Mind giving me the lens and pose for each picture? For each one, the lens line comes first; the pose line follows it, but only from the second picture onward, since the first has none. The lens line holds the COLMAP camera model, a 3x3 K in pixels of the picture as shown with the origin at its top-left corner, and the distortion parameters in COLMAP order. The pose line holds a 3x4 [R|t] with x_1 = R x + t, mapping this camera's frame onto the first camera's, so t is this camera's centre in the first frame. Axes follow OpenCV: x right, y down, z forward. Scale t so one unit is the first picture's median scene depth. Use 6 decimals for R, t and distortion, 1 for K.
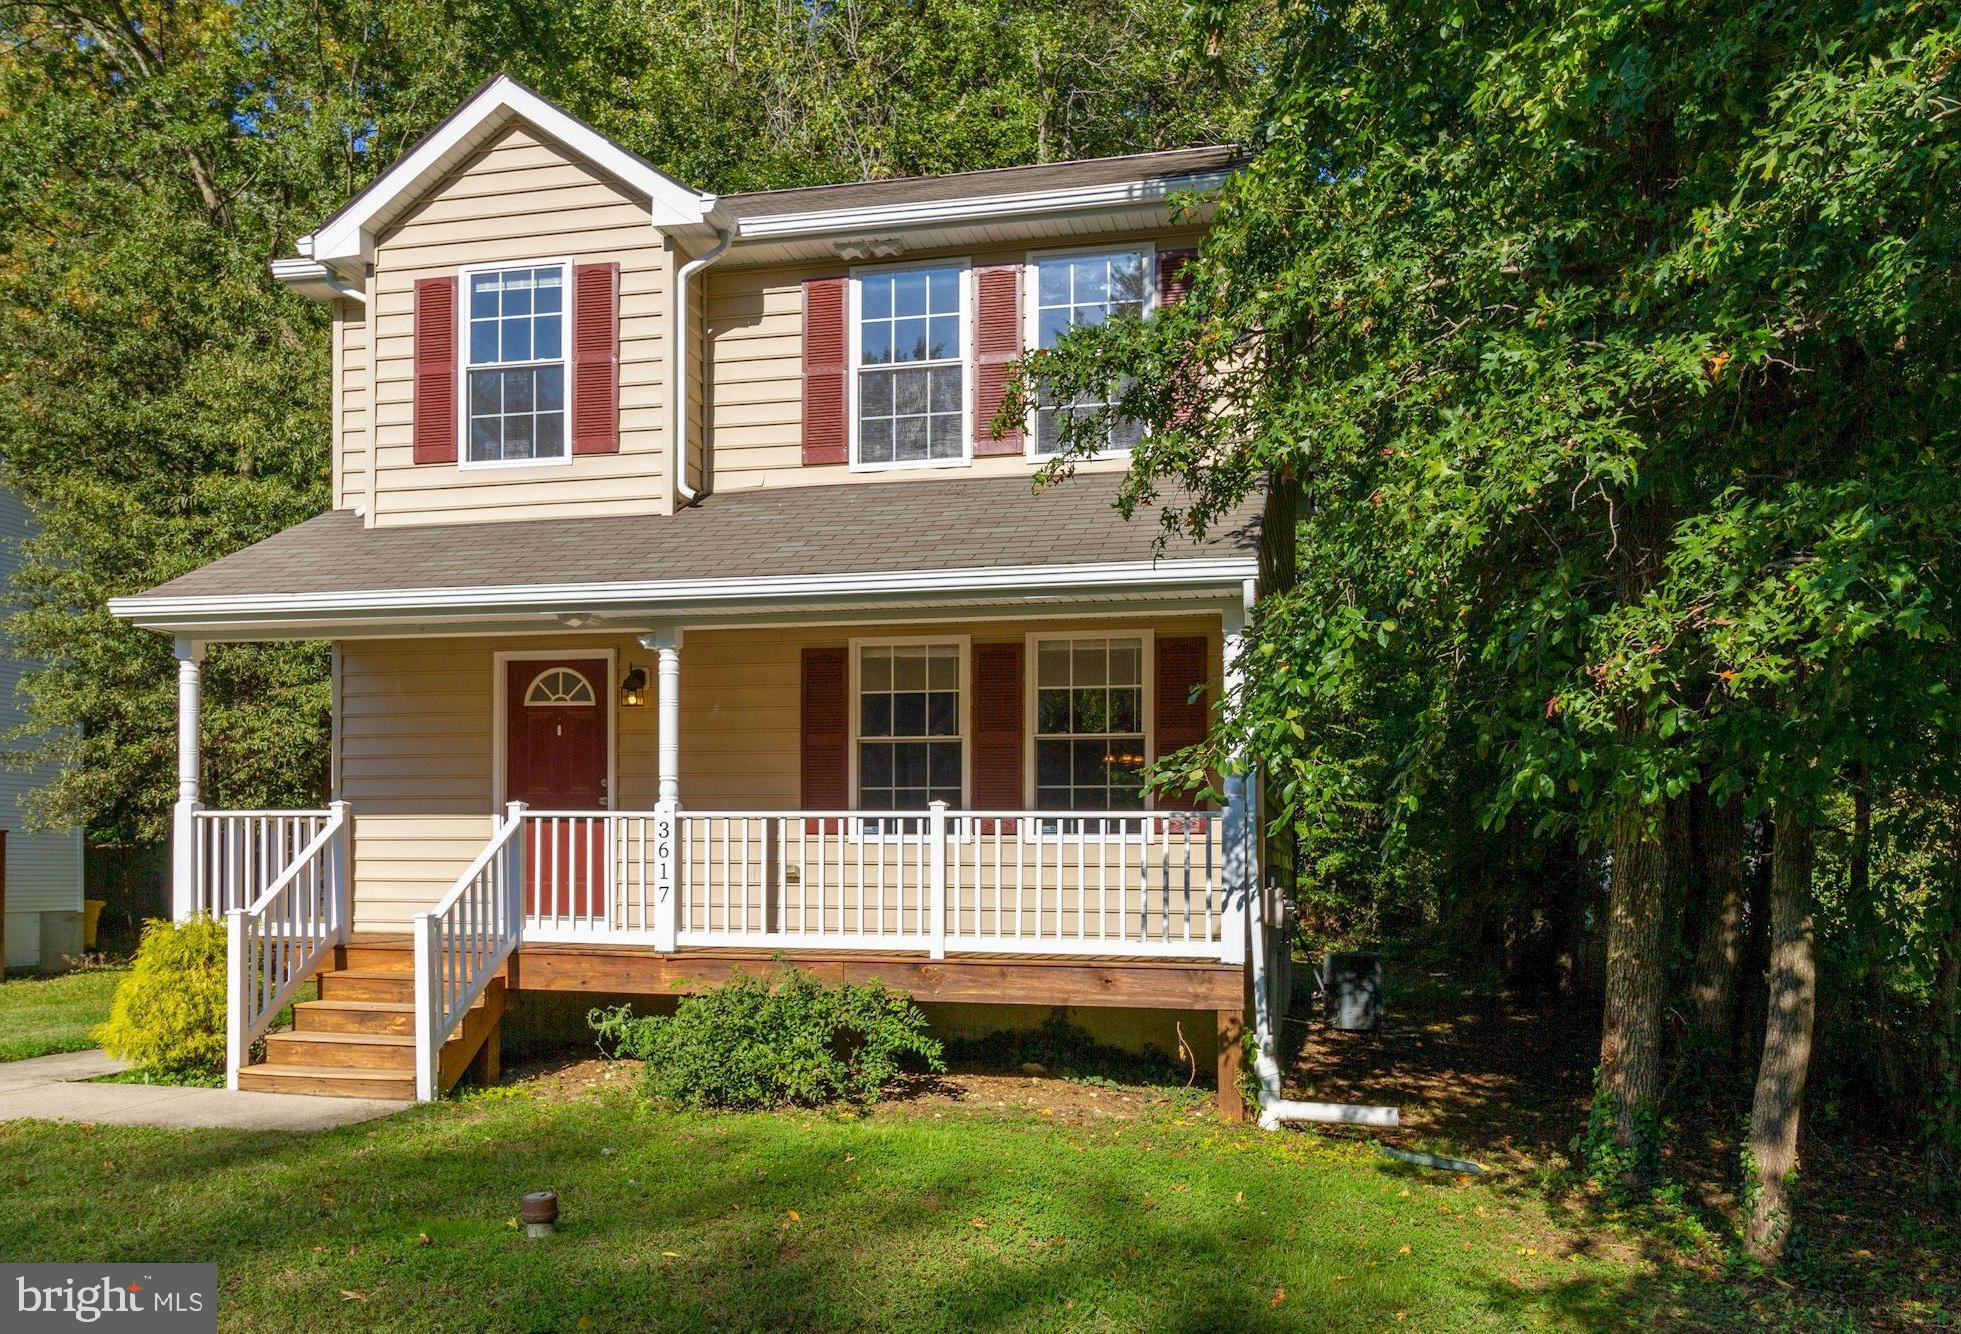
lens RADIAL K [[1838.1, 0, 981.0], [0, 1838.1, 717.2], [0, 0, 1]] dist [0.110662, -0.433571]
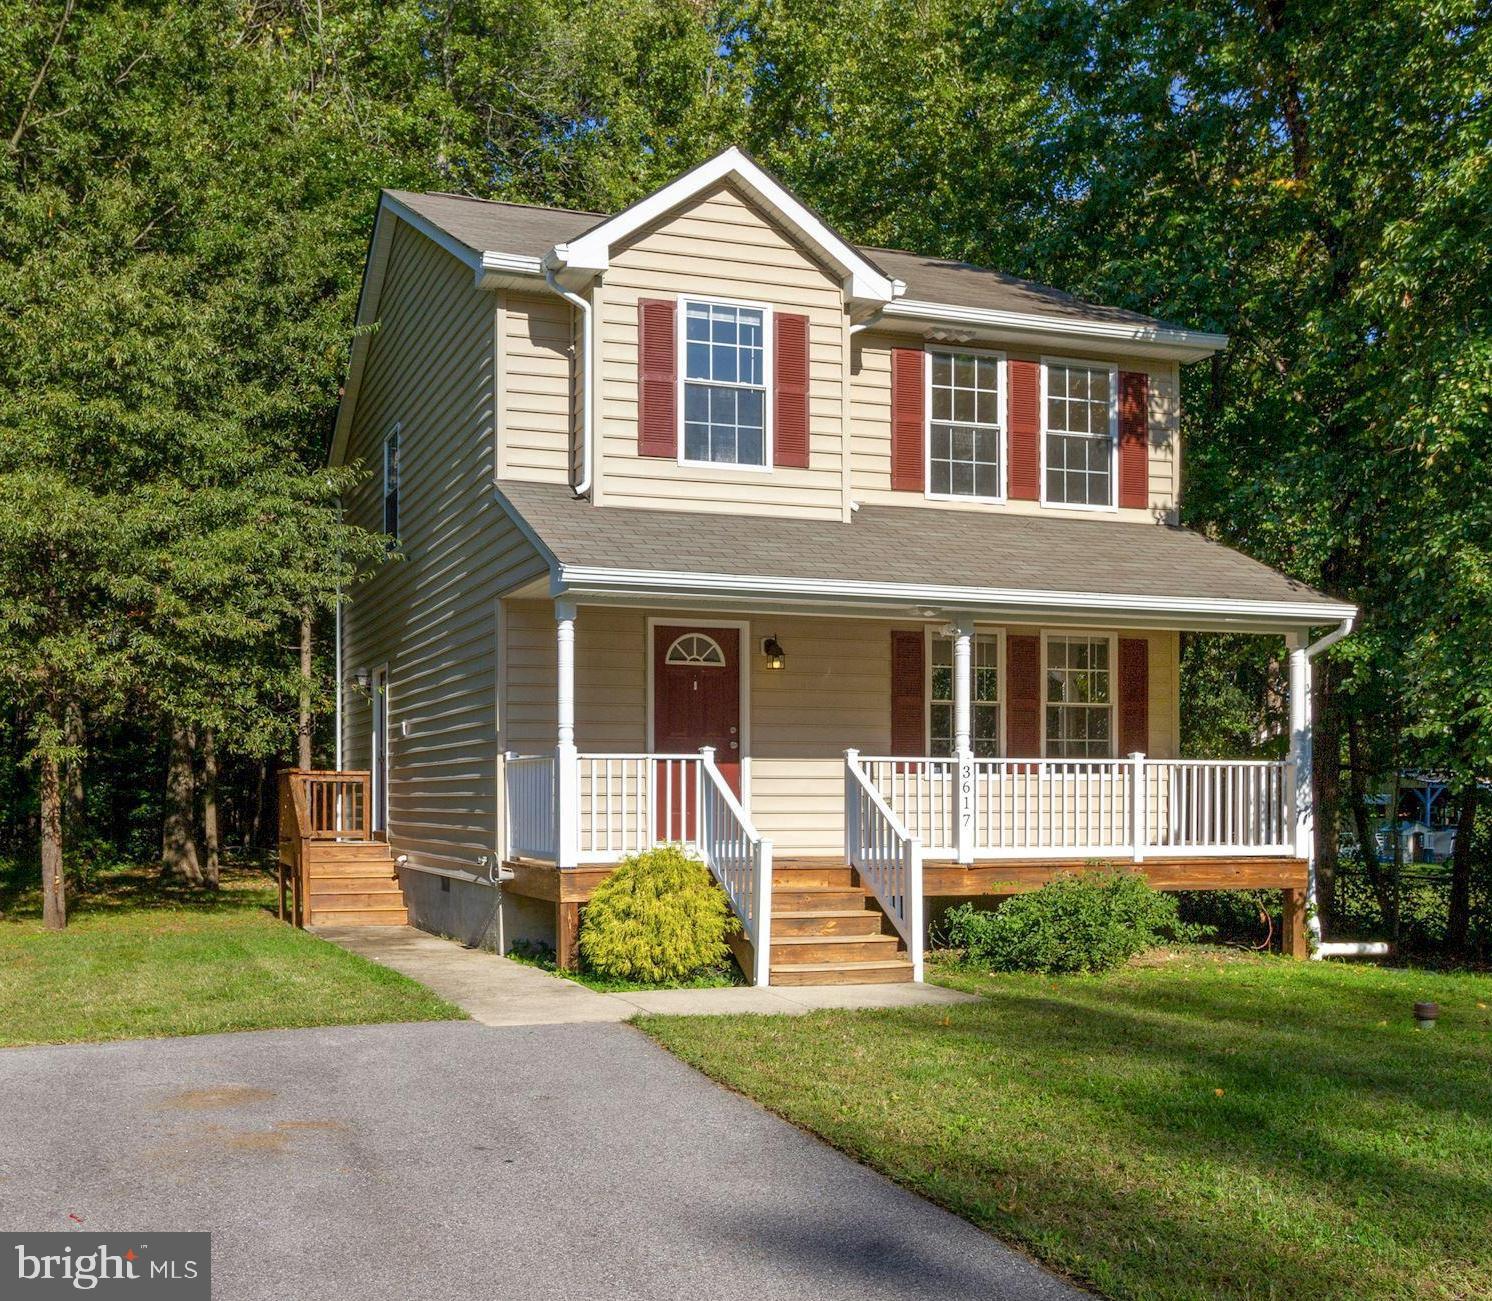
lens RADIAL K [[1718.8, 0, 746.0], [0, 1718.8, 650.5], [0, 0, 1]] dist [-0.005967, -0.017930]
pose [[0.802566, 0.045243, 0.594845, -0.904058], [-0.042804, 0.998917, -0.018224, 0.003116], [-0.595025, -0.010836, 0.803634, 0.088394]]
